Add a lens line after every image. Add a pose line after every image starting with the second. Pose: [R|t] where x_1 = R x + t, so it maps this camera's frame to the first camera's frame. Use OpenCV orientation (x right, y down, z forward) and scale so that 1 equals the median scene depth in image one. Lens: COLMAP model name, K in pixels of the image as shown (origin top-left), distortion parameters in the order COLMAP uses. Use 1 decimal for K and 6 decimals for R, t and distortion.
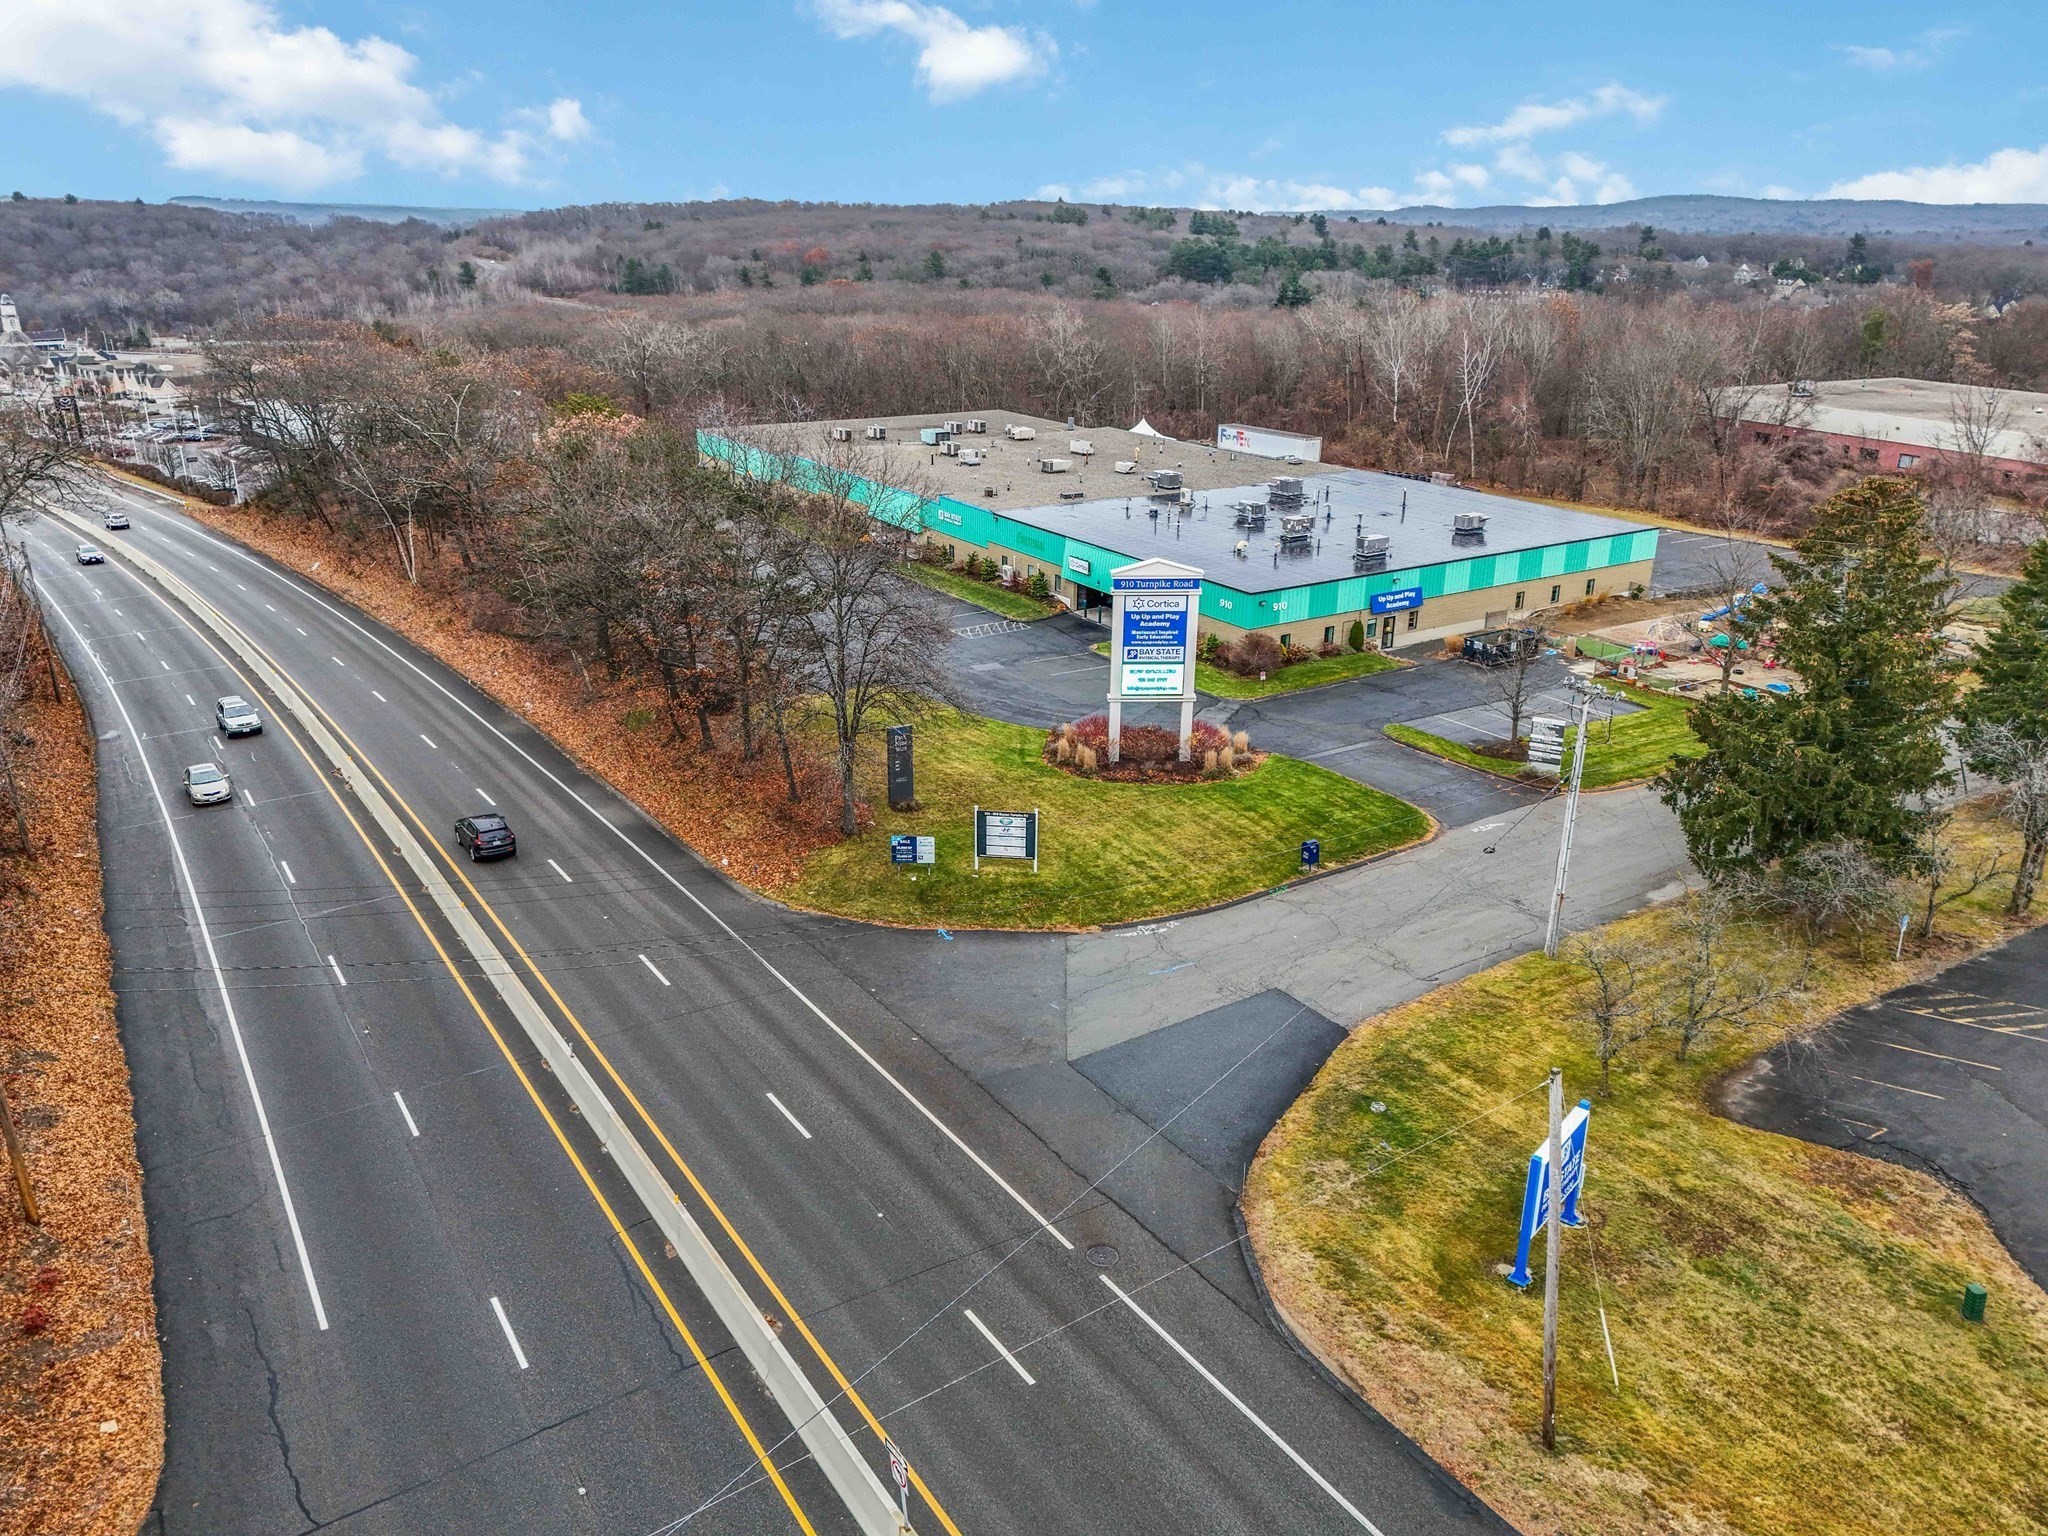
lens RADIAL K [[1489.0, 0, 1024.0], [0, 1489.0, 768.0], [0, 0, 1]] dist [0.079864, -0.072421]
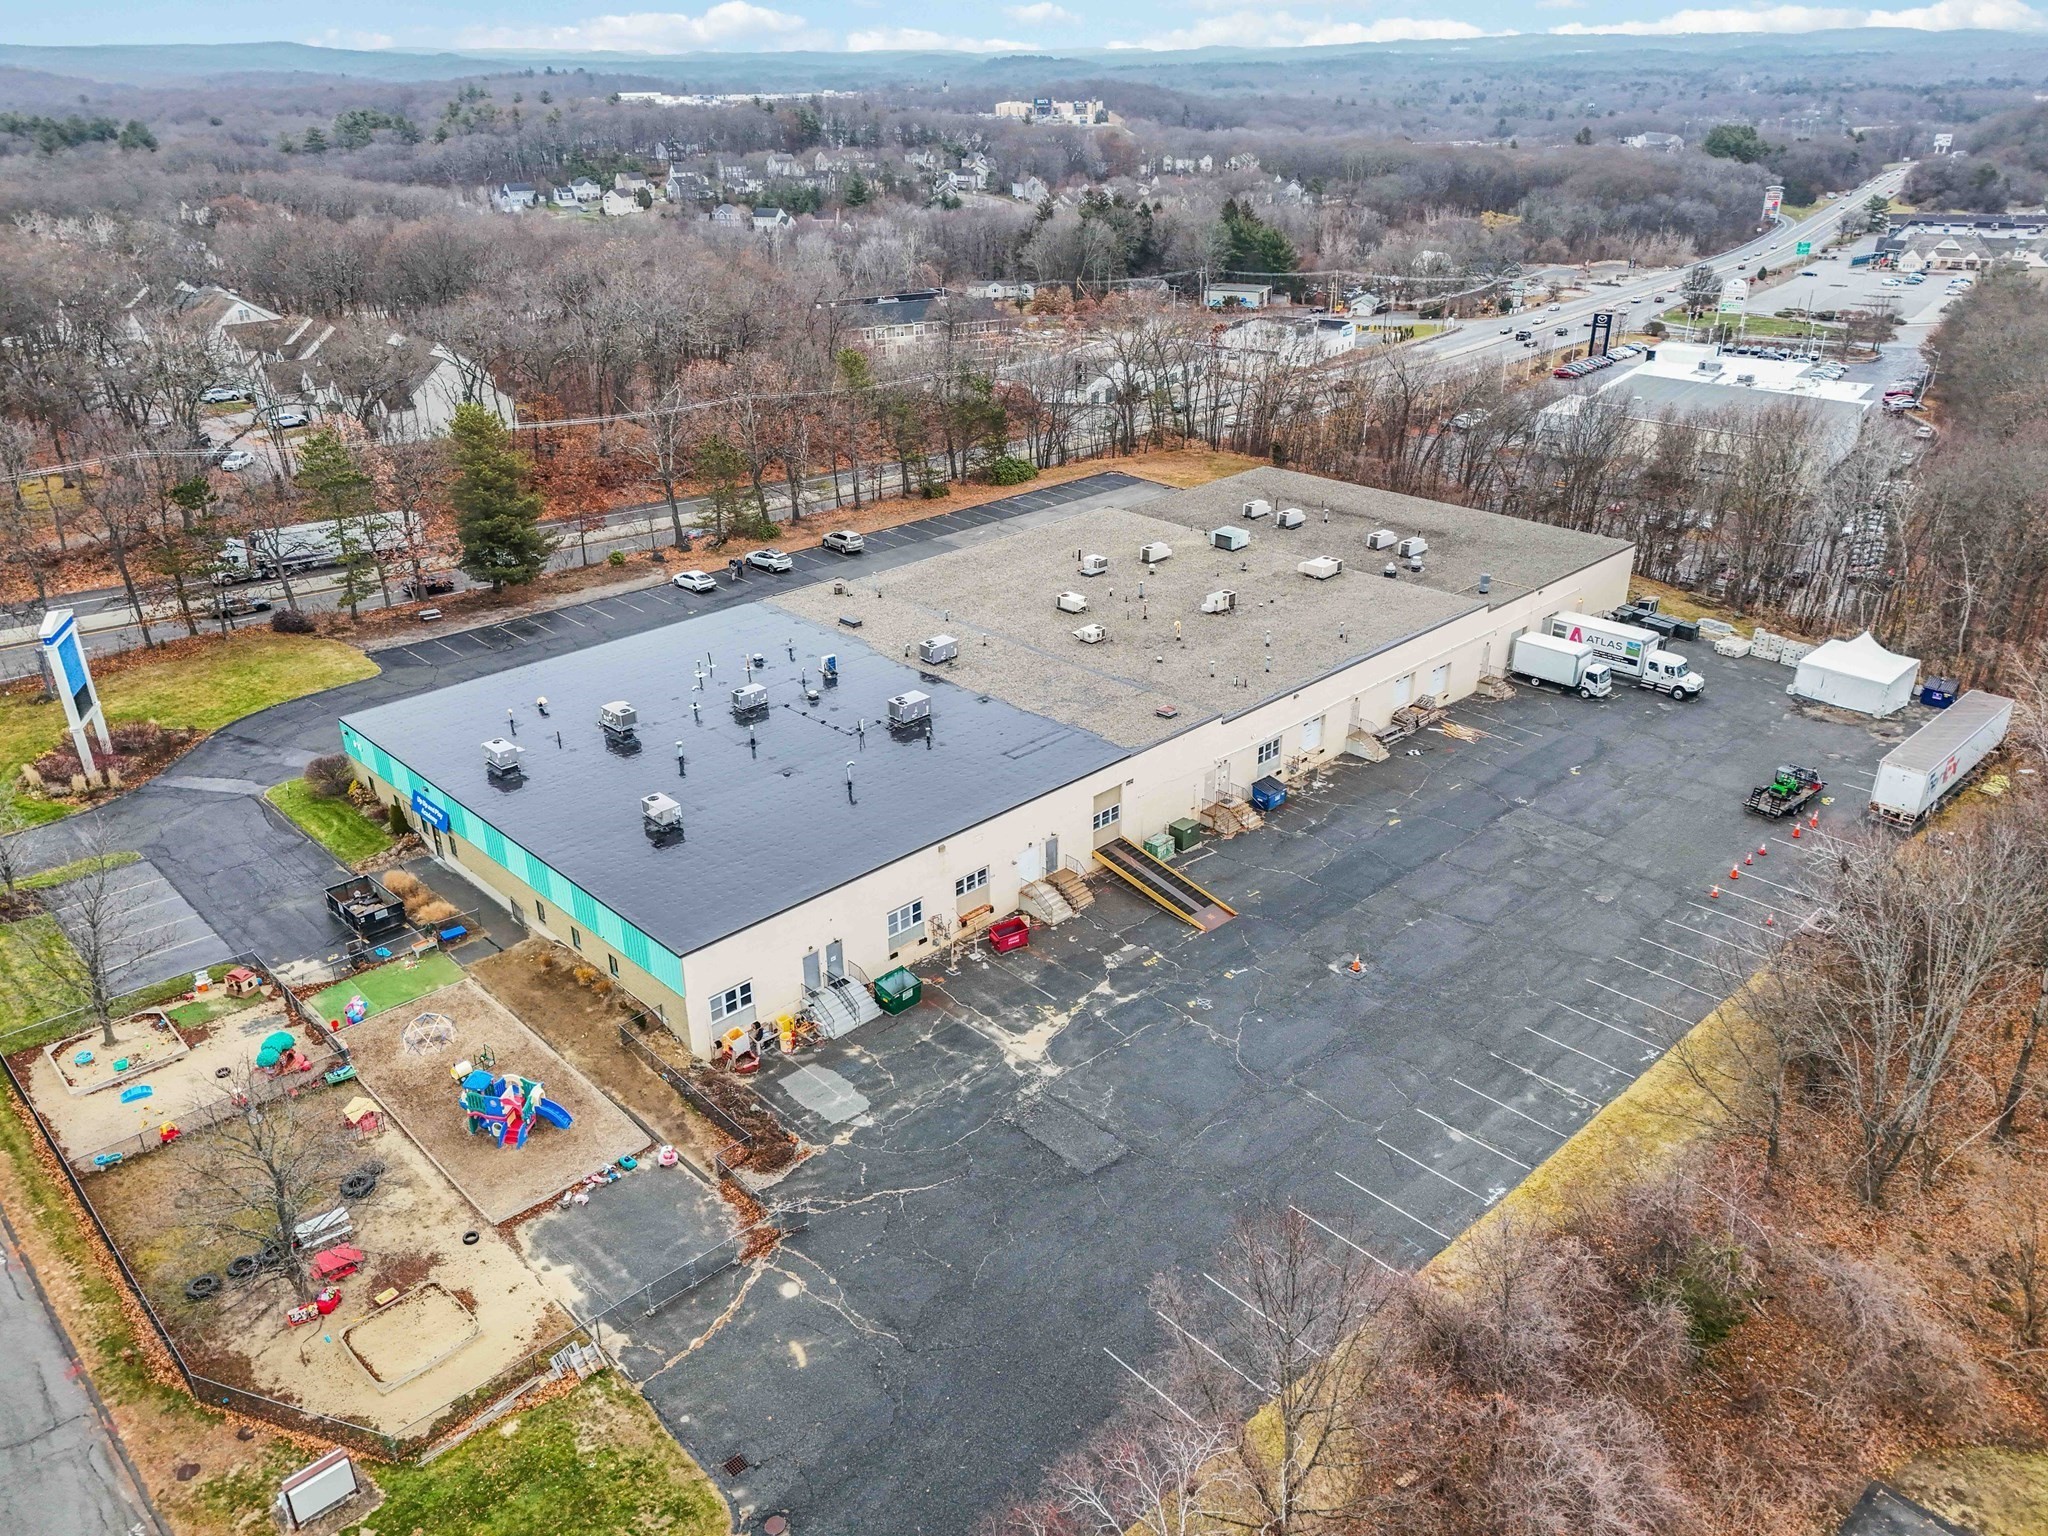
lens RADIAL K [[1484.3, 0, 1026.2], [0, 1484.3, 782.0], [0, 0, 1]] dist [0.069744, -0.055460]
pose [[0.202418, 0.420139, -0.884596, 1.103405], [-0.323996, 0.881157, 0.344368, -0.549988], [0.924150, 0.216900, 0.314486, 1.057998]]
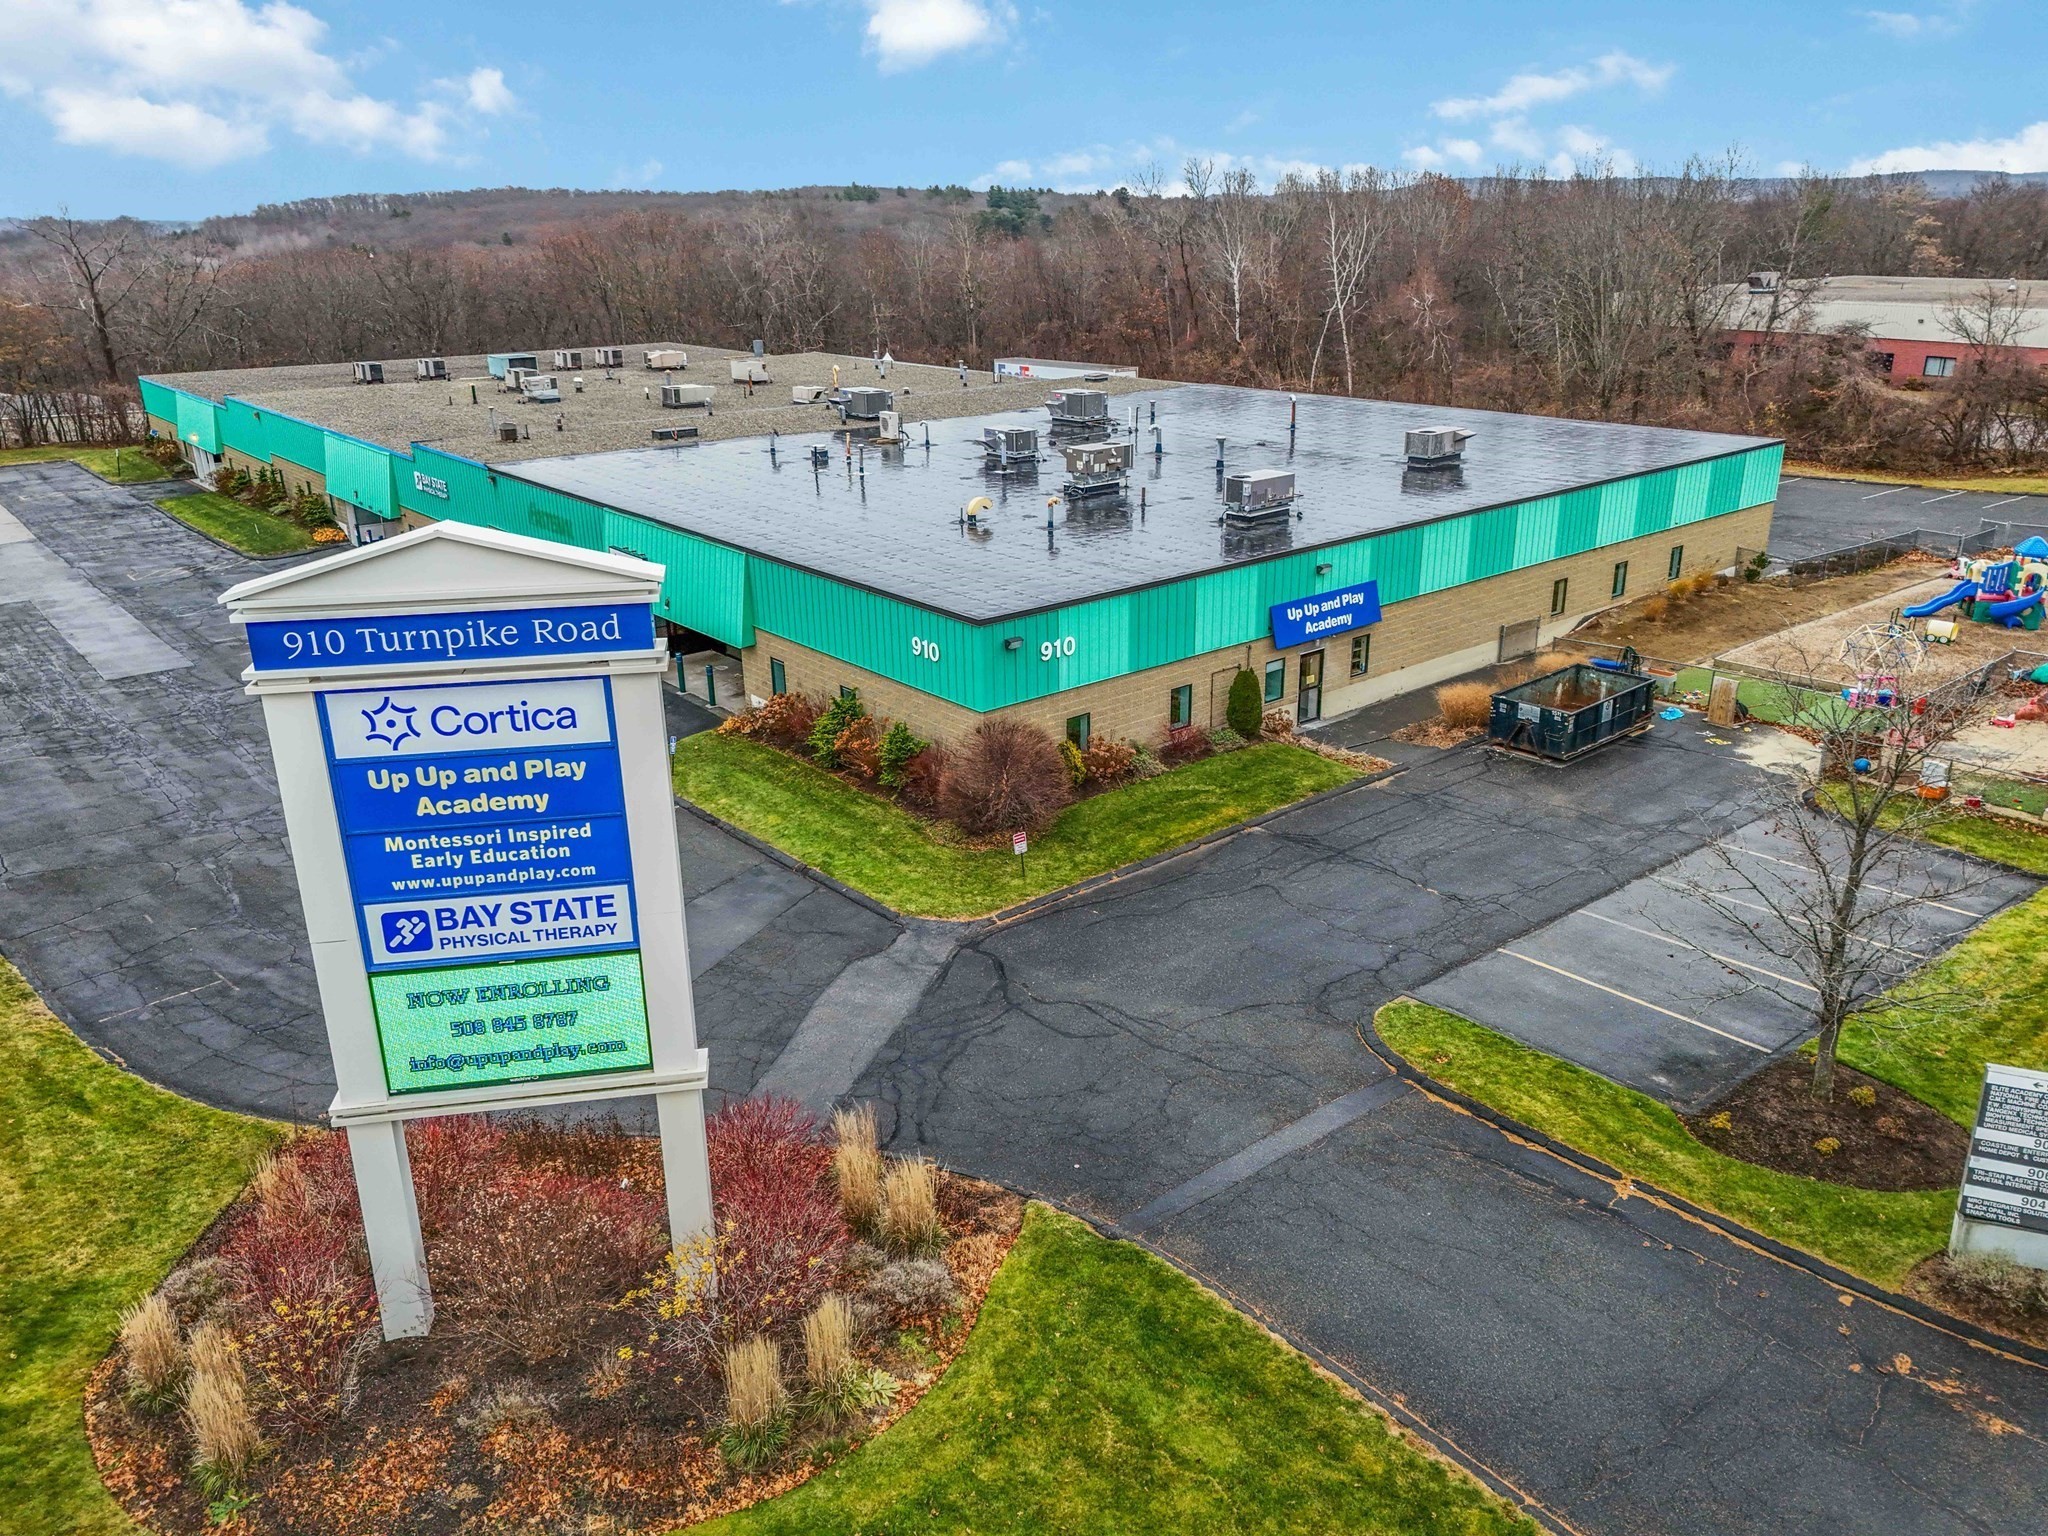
lens RADIAL K [[1484.3, 0, 1026.2], [0, 1484.3, 782.0], [0, 0, 1]] dist [0.069744, -0.055460]
pose [[0.992287, -0.065370, 0.105321, 0.114647], [0.064295, 0.997839, 0.013575, -0.075658], [-0.105981, -0.006698, 0.994346, 0.585872]]
